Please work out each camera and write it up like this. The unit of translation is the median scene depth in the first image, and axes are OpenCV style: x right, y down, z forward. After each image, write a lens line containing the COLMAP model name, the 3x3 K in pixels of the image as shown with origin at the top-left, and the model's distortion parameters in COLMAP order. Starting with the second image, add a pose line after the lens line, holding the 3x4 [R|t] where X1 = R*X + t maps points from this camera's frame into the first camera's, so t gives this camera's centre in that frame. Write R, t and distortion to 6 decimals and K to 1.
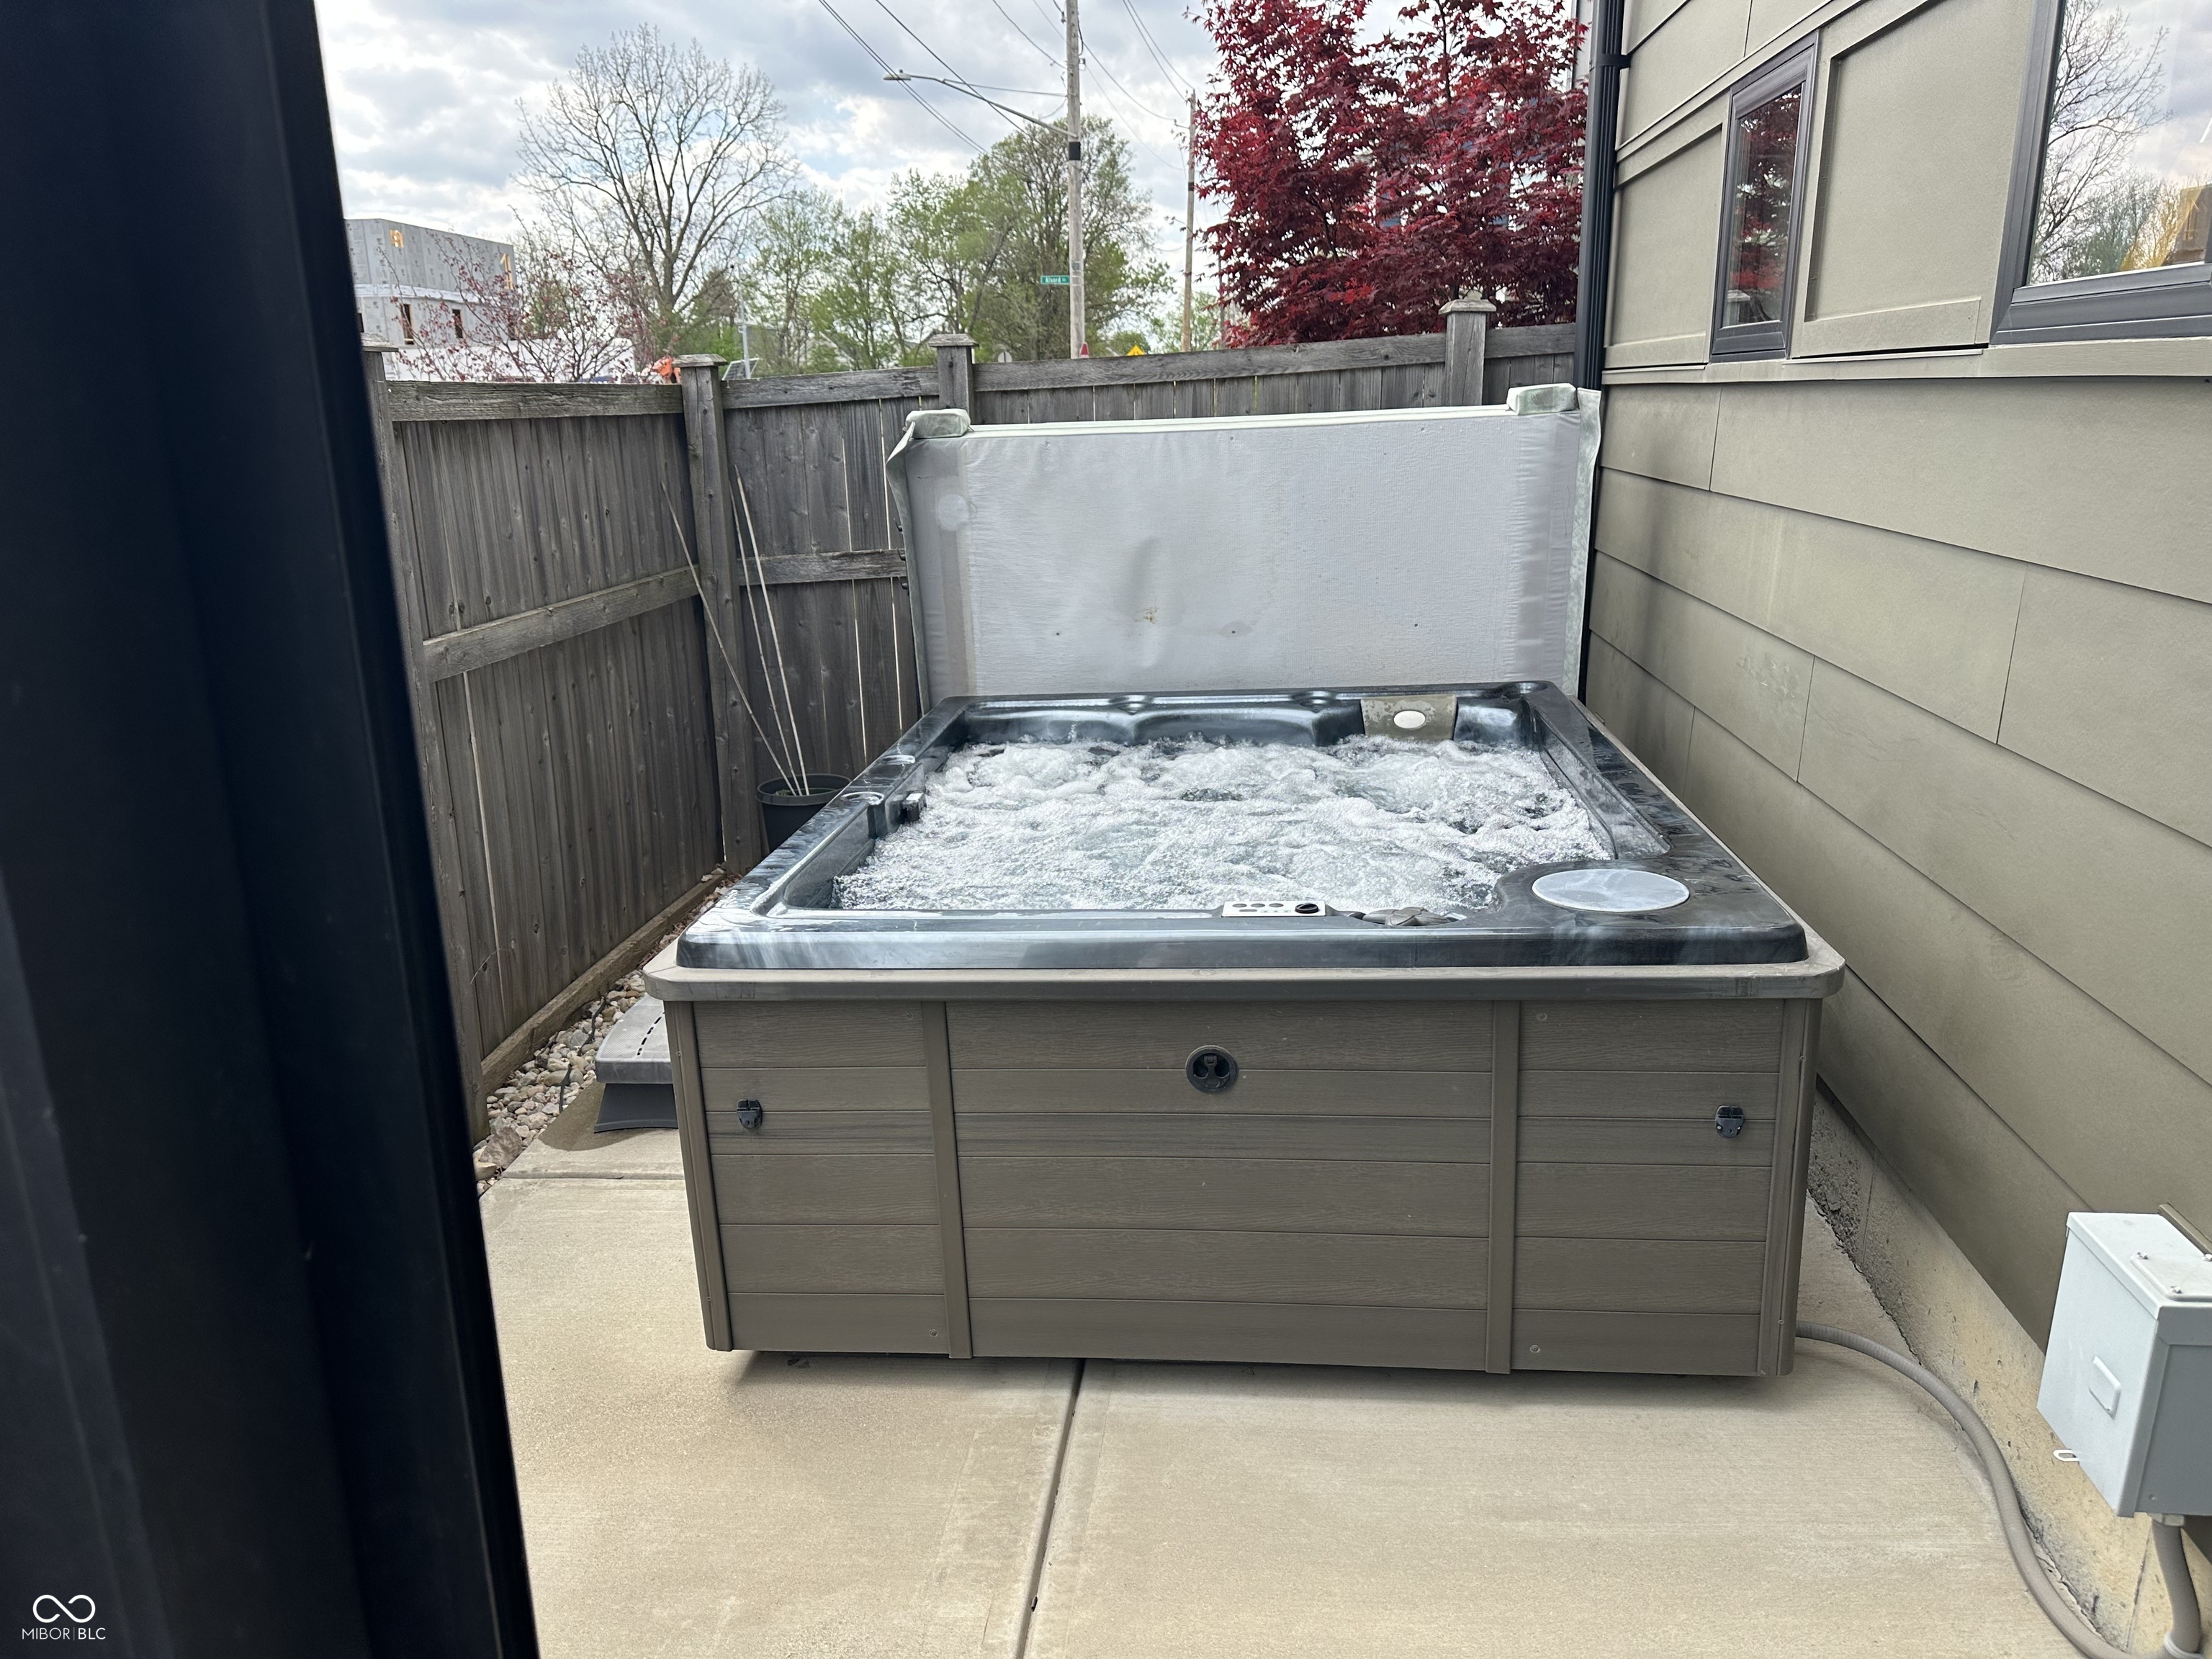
lens RADIAL K [[1549.7, 0, 1095.6], [0, 1549.7, 862.3], [0, 0, 1]] dist [0.056152, -0.072017]
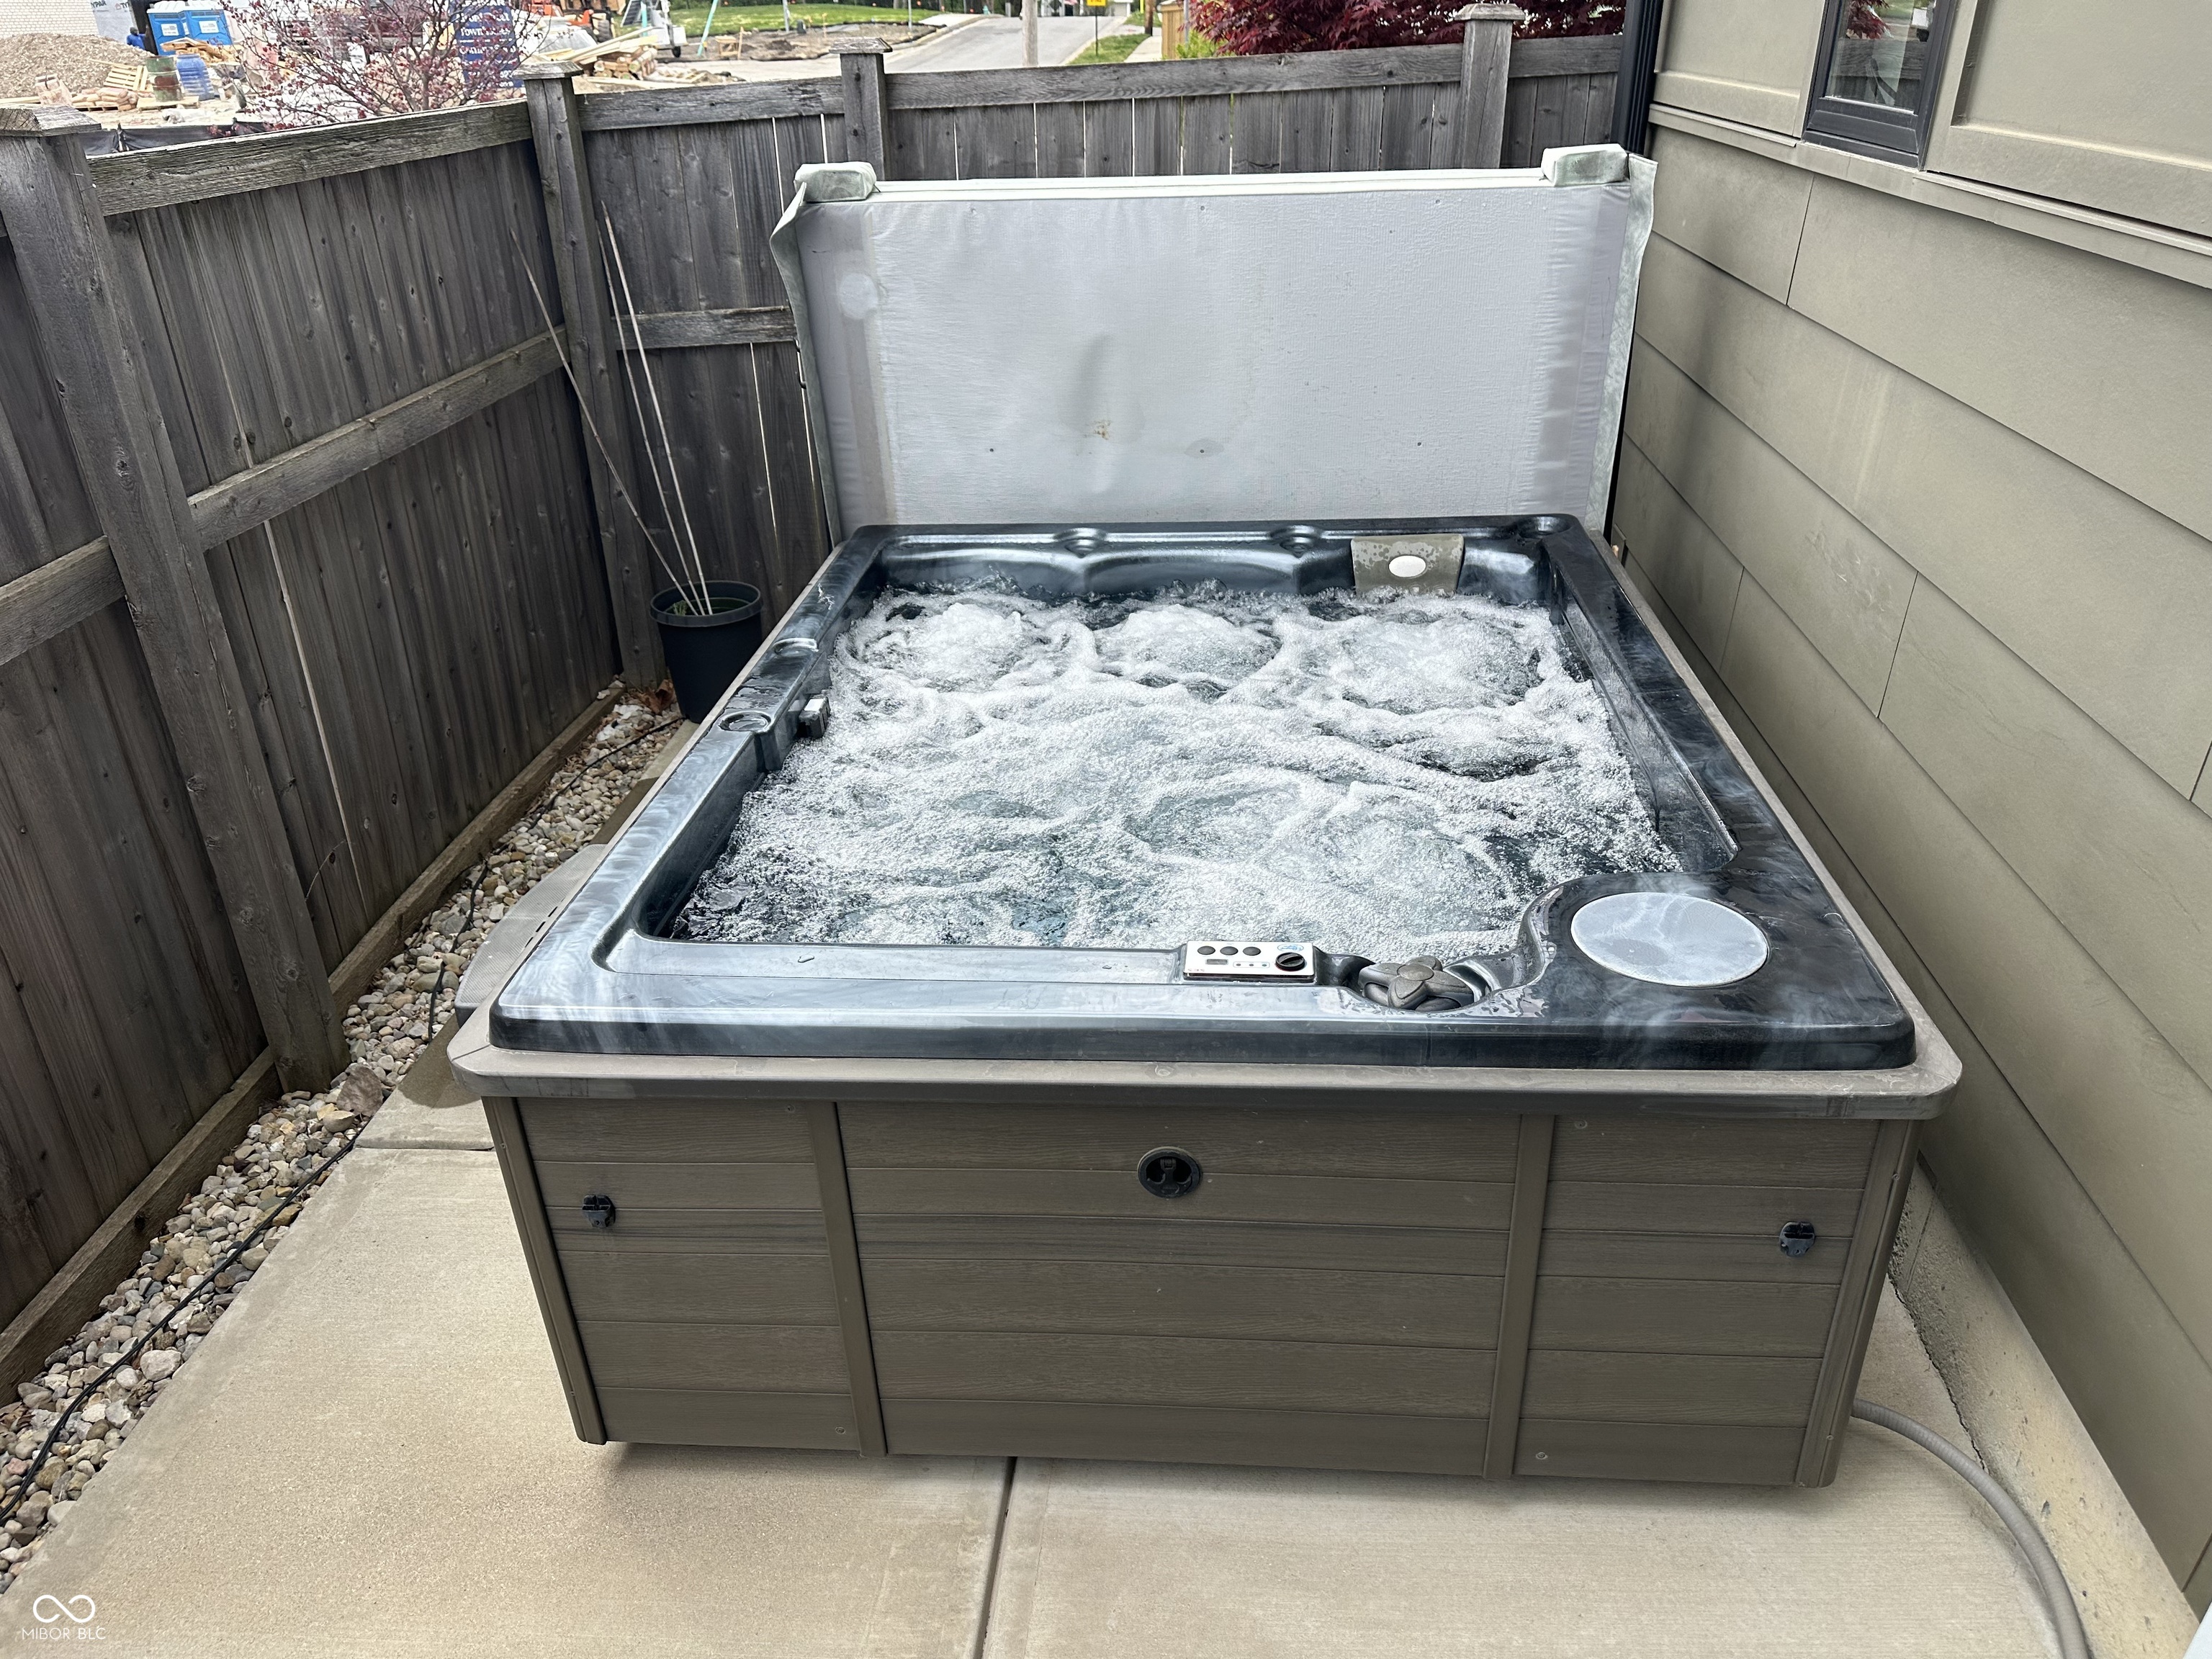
lens RADIAL K [[1549.7, 0, 1107.0], [0, 1549.7, 858.4], [0, 0, 1]] dist [0.056152, -0.072017]
pose [[0.999481, -0.007492, 0.031342, 0.010075], [0.000833, 0.978281, 0.207280, -0.107126], [-0.032215, -0.207146, 0.977779, 0.133513]]
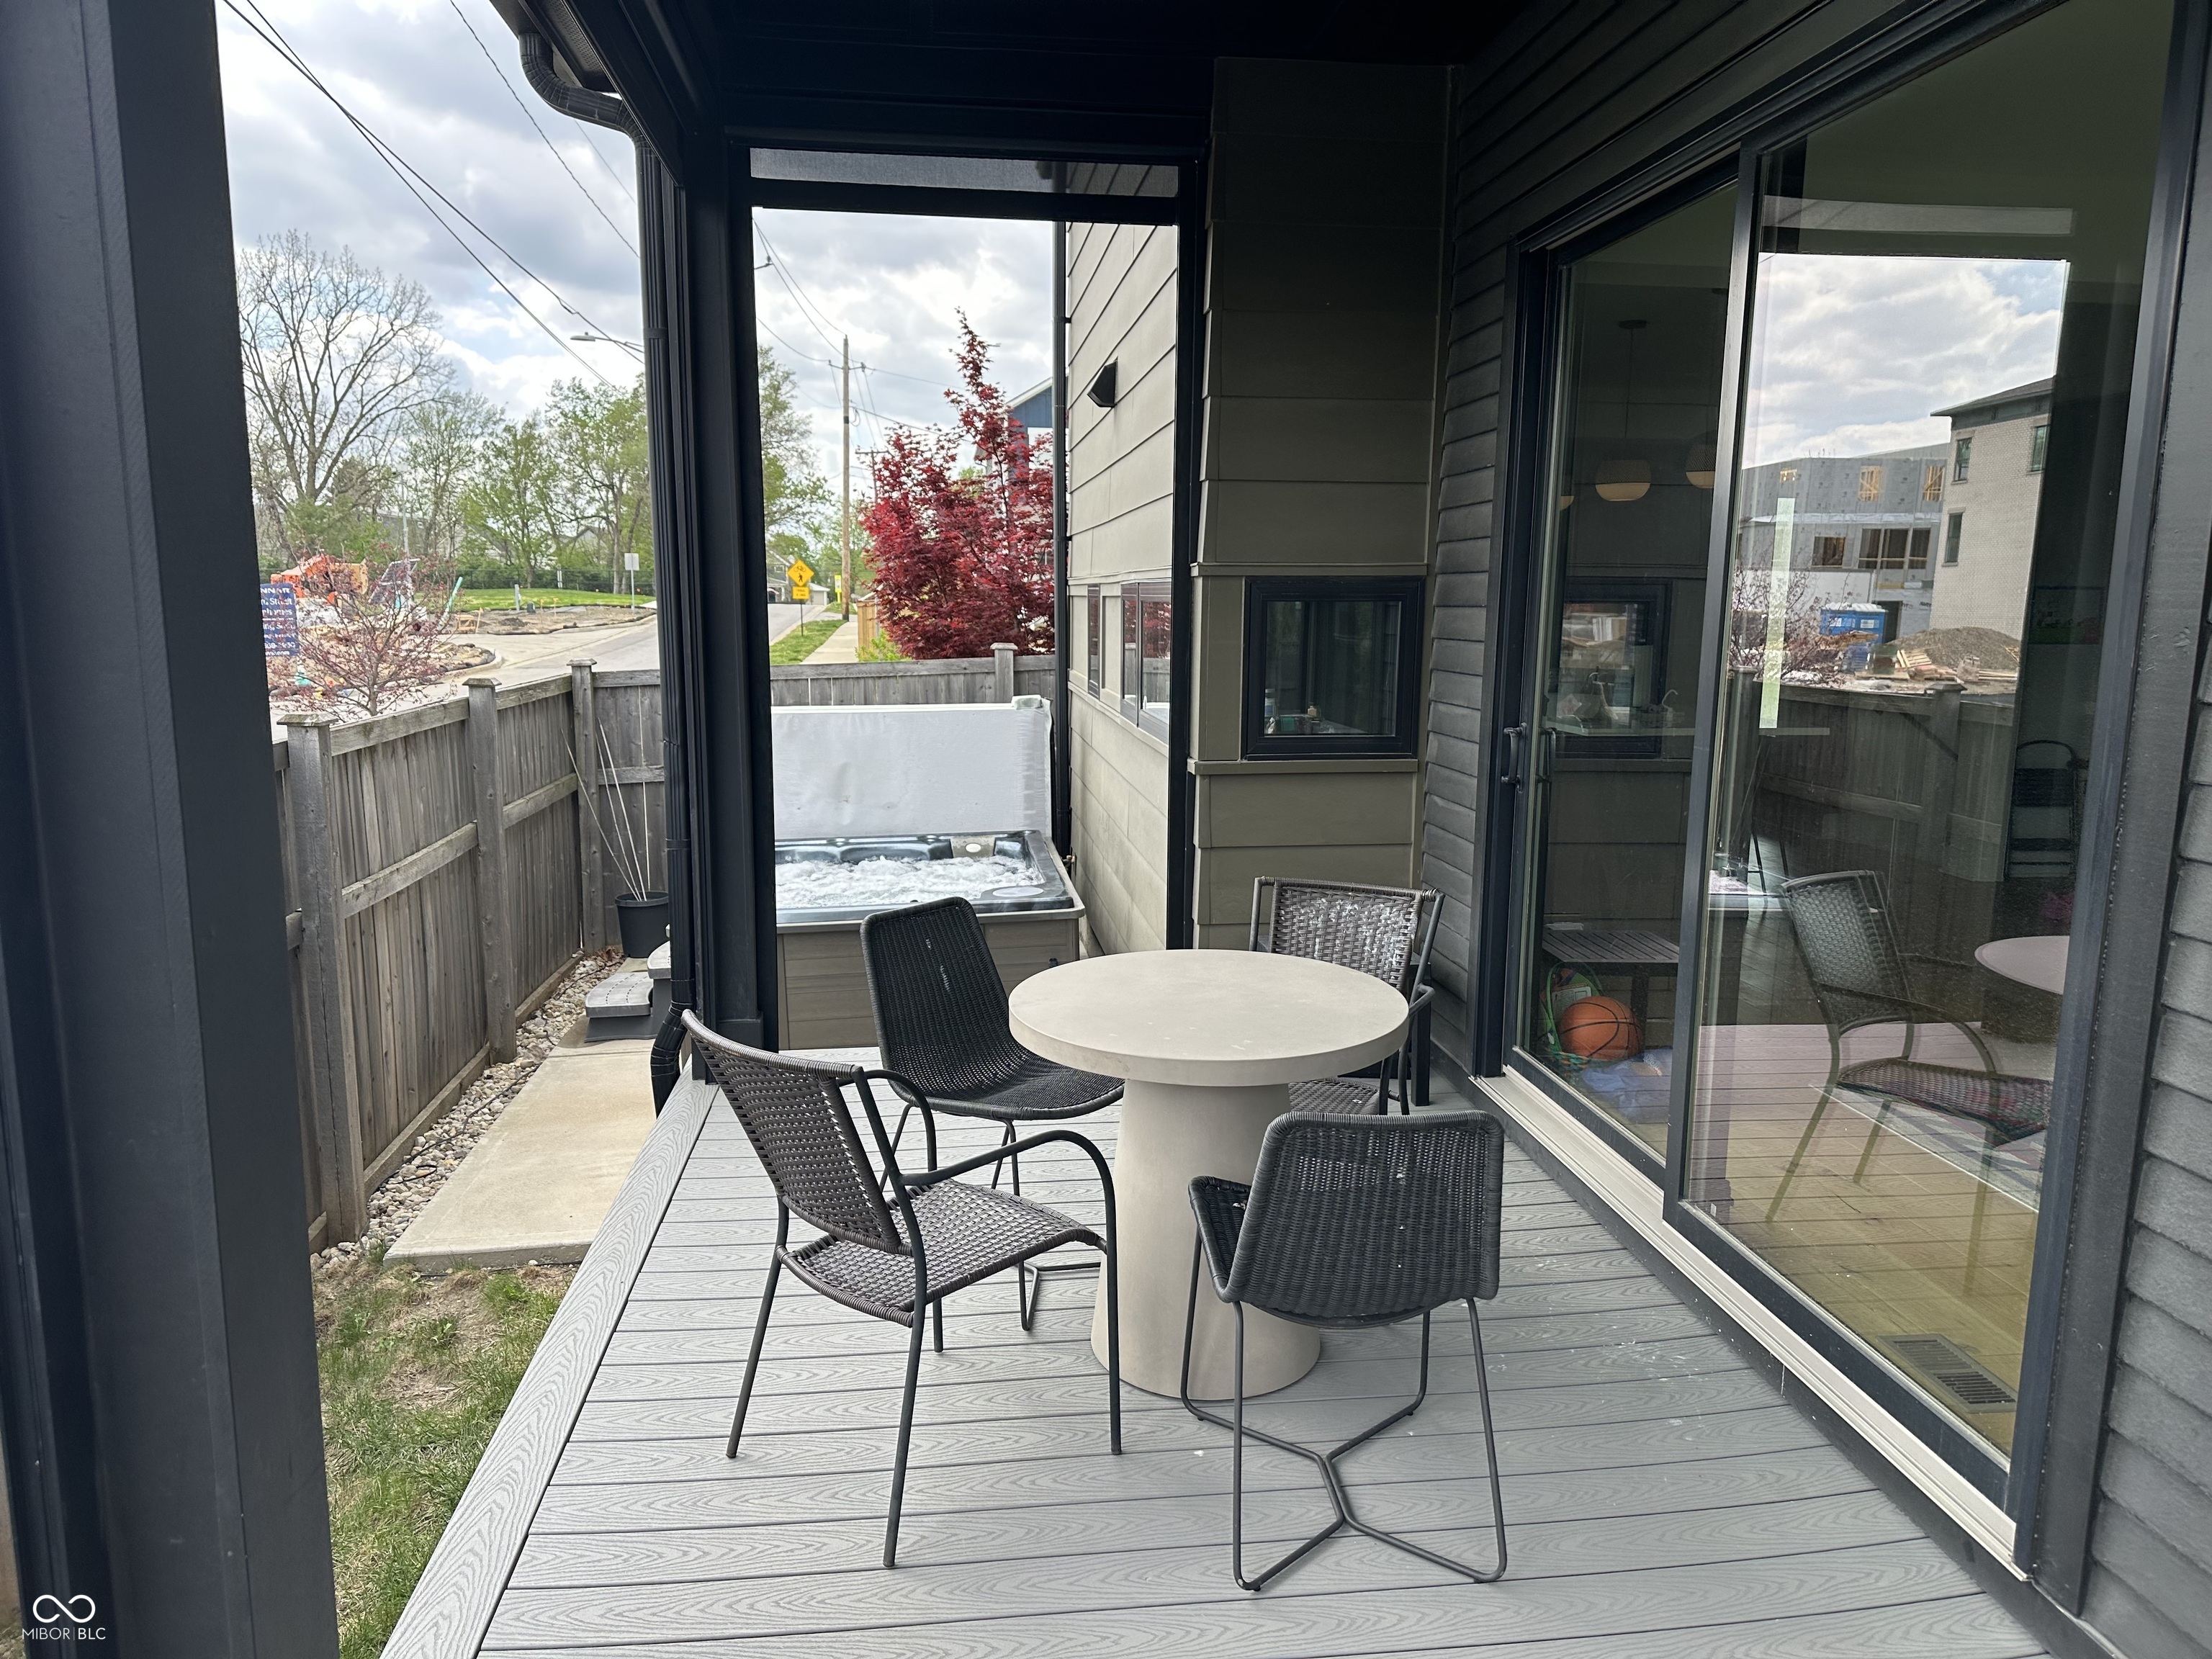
lens RADIAL K [[1549.7, 0, 1149.2], [0, 1549.7, 842.5], [0, 0, 1]] dist [0.056152, -0.072017]
pose [[0.969346, -0.010733, 0.245464, -0.079625], [0.043015, 0.991029, -0.126536, 0.170039], [-0.241904, 0.133216, 0.961112, -1.037972]]
